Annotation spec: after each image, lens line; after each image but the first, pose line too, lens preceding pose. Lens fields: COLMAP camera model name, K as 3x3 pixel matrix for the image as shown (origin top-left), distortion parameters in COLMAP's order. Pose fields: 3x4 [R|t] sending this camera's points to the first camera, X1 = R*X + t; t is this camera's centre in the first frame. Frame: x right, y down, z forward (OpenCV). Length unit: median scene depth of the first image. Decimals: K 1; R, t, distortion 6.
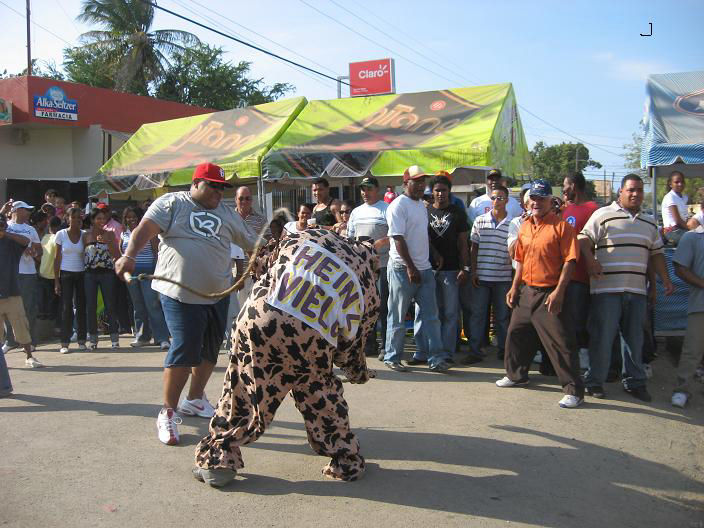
lens RADIAL K [[748.7, 0, 349.7], [0, 748.7, 263.9], [0, 0, 1]] dist [-0.106890, 0.000000]
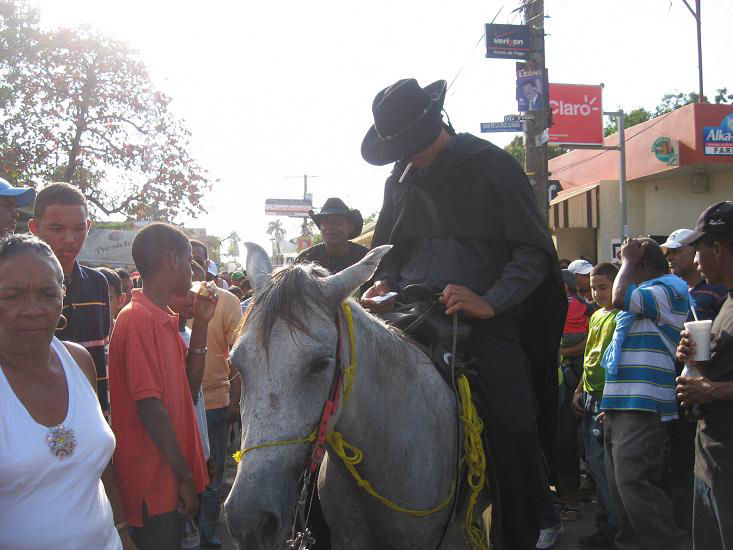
lens RADIAL K [[779.5, 0, 369.9], [0, 779.5, 270.8], [0, 0, 1]] dist [-0.106890, 0.000000]
pose [[0.555146, 0.003193, -0.831747, 0.042101], [-0.064377, 0.997158, -0.039140, -0.024453], [0.829258, 0.075274, 0.553774, 0.265475]]
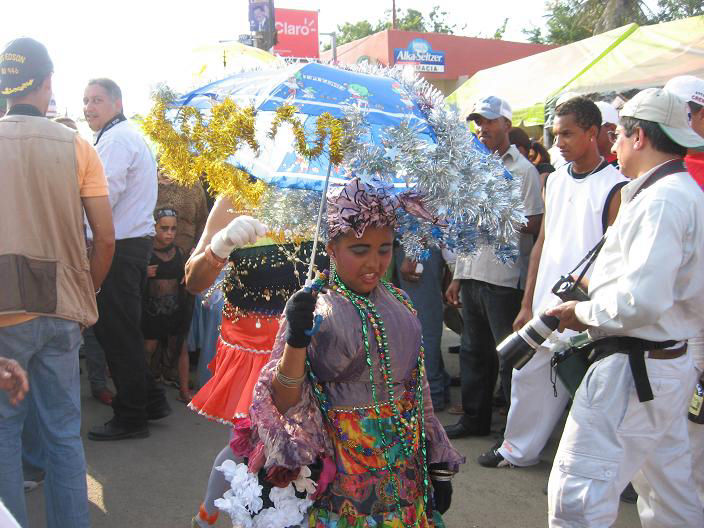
lens RADIAL K [[748.7, 0, 349.7], [0, 748.7, 262.2], [0, 0, 1]] dist [-0.106890, 0.000000]
pose [[0.780491, 0.076083, -0.620520, 0.167981], [-0.042845, 0.996743, 0.068322, -0.007315], [0.623697, -0.026738, 0.781208, 0.158707]]
